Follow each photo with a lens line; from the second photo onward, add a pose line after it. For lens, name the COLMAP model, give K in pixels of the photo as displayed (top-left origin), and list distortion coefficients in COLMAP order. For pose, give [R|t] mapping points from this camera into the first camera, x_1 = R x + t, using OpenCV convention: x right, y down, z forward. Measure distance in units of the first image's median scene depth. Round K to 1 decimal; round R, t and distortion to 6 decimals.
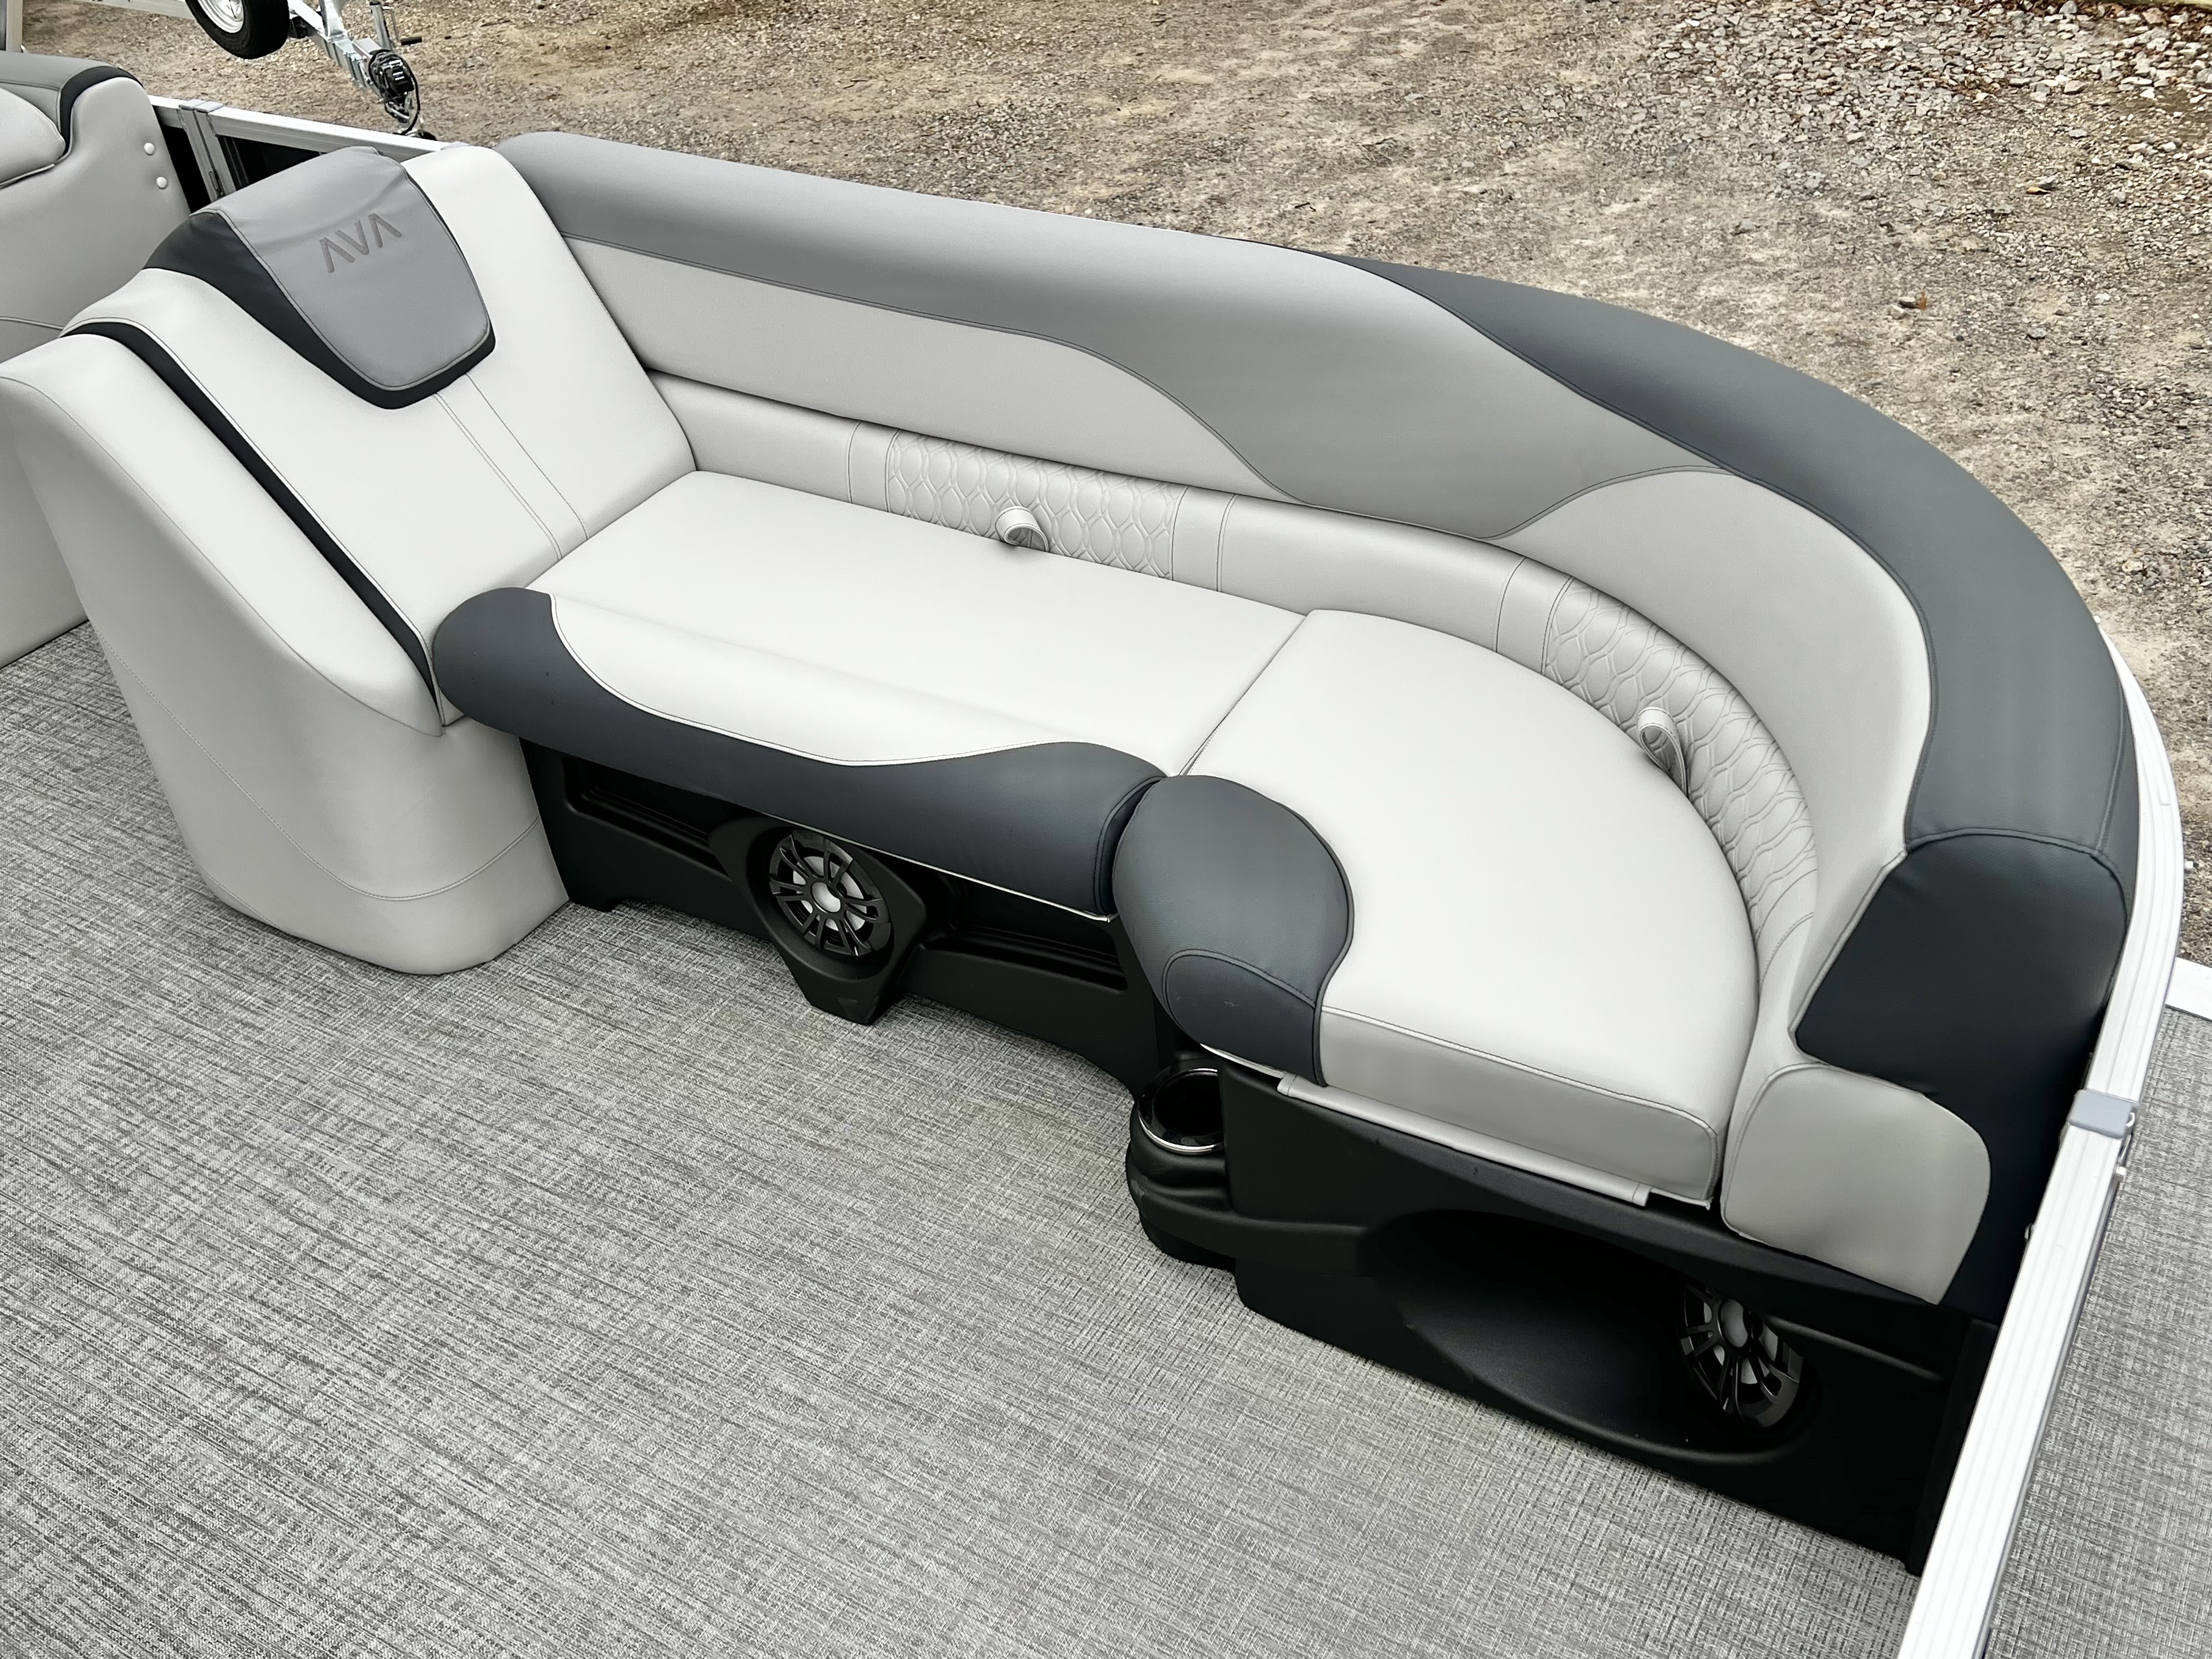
lens RADIAL K [[2054.3, 0, 1103.7], [0, 2054.3, 807.3], [0, 0, 1]] dist [0.051160, -0.047144]
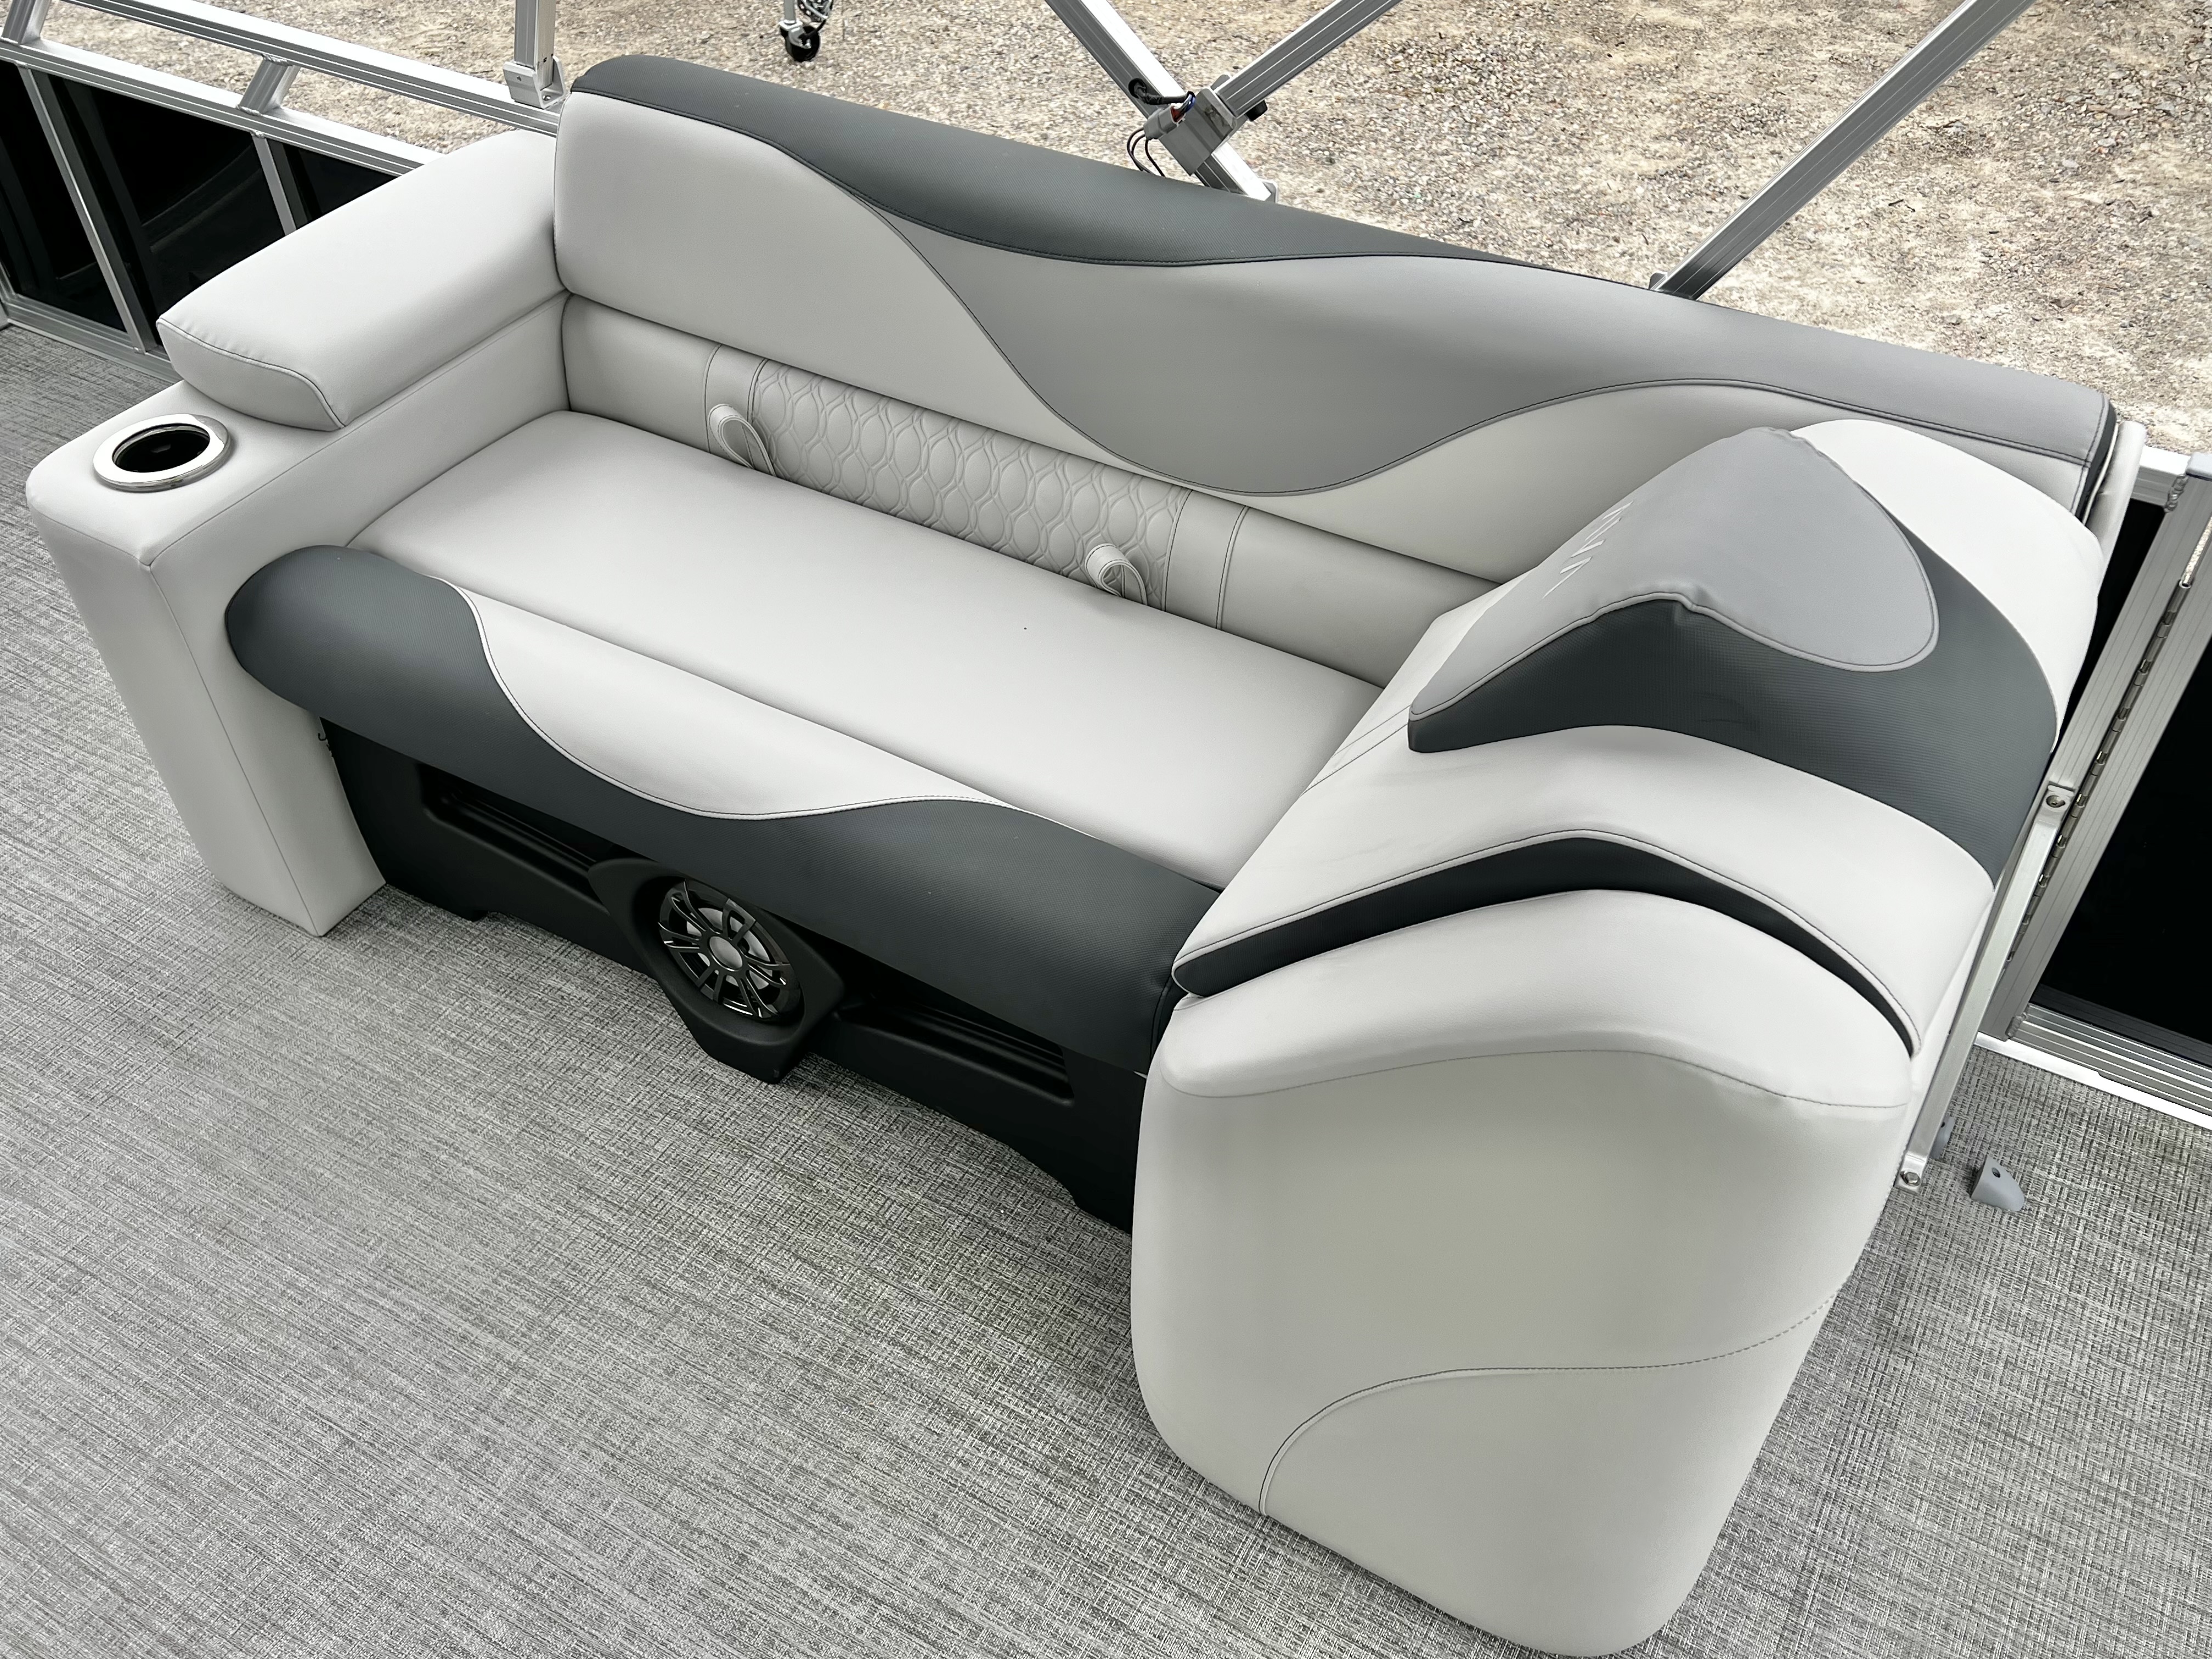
lens RADIAL K [[1845.9, 0, 1126.2], [0, 1845.9, 815.5], [0, 0, 1]] dist [0.043778, -0.040381]
pose [[0.996330, 0.037434, 0.076971, -0.373541], [-0.046409, 0.991890, 0.118328, -0.148179], [-0.071917, -0.121465, 0.989987, 0.274993]]
